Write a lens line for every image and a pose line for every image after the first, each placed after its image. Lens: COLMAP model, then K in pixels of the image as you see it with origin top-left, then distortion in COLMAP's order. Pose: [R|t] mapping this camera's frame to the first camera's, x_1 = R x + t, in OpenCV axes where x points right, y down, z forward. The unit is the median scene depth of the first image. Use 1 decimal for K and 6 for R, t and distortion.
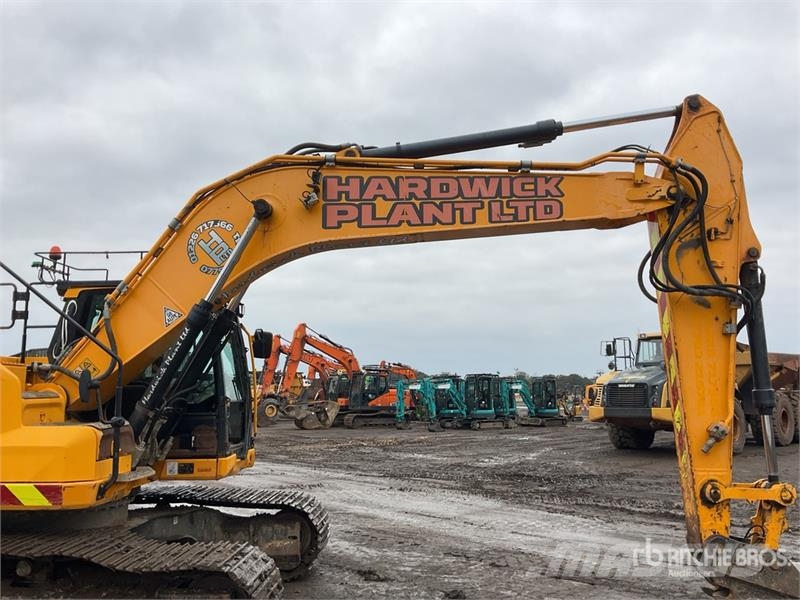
lens RADIAL K [[660.5, 0, 400.2], [0, 660.5, 304.7], [0, 0, 1]] dist [0.089118, -0.164481]
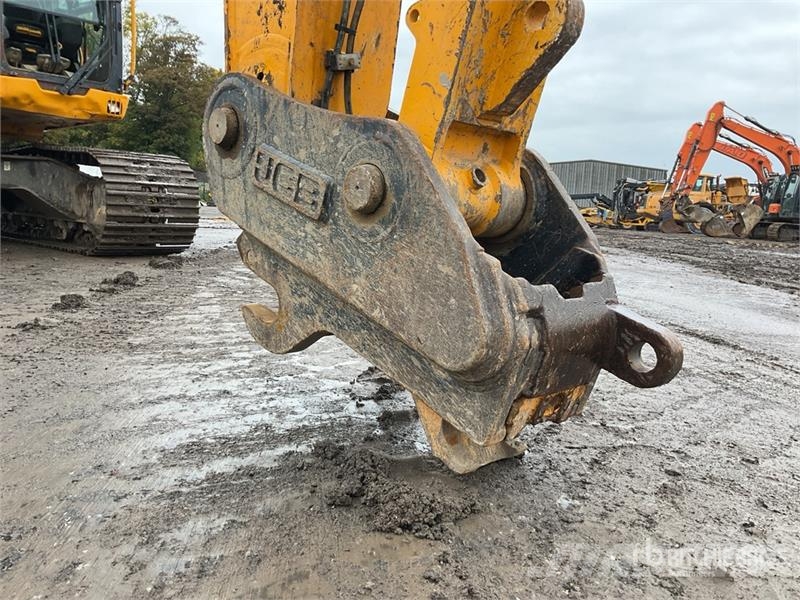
lens RADIAL K [[660.5, 0, 399.7], [0, 660.5, 299.6], [0, 0, 1]] dist [0.089118, -0.164481]
pose [[0.741468, 0.130946, -0.658087, 0.259679], [0.030637, 0.973143, 0.228155, 0.138103], [0.670288, -0.189331, 0.717543, 0.313922]]
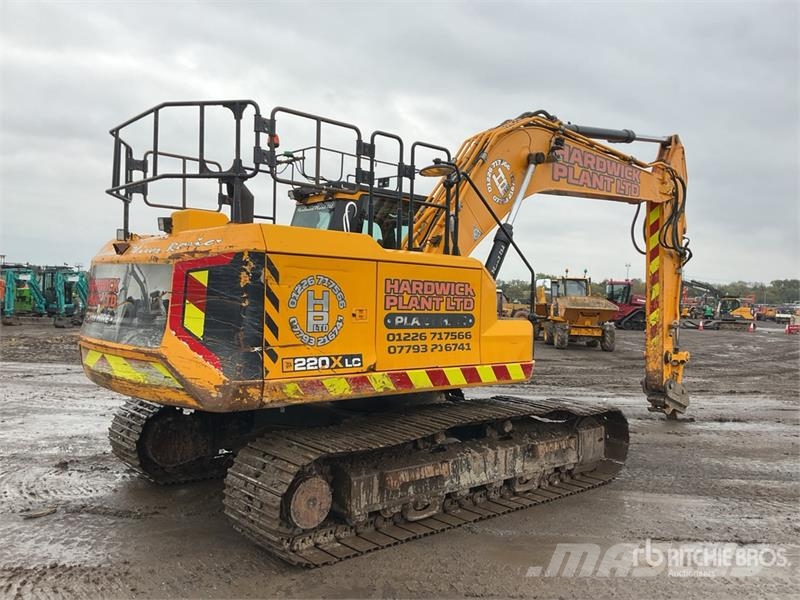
lens RADIAL K [[660.5, 0, 403.2], [0, 660.5, 299.9], [0, 0, 1]] dist [0.089118, -0.164481]
pose [[0.710693, 0.027934, 0.702948, -0.525087], [-0.130905, 0.987011, 0.093126, 0.017306], [-0.691216, -0.158203, 0.705119, 0.082353]]
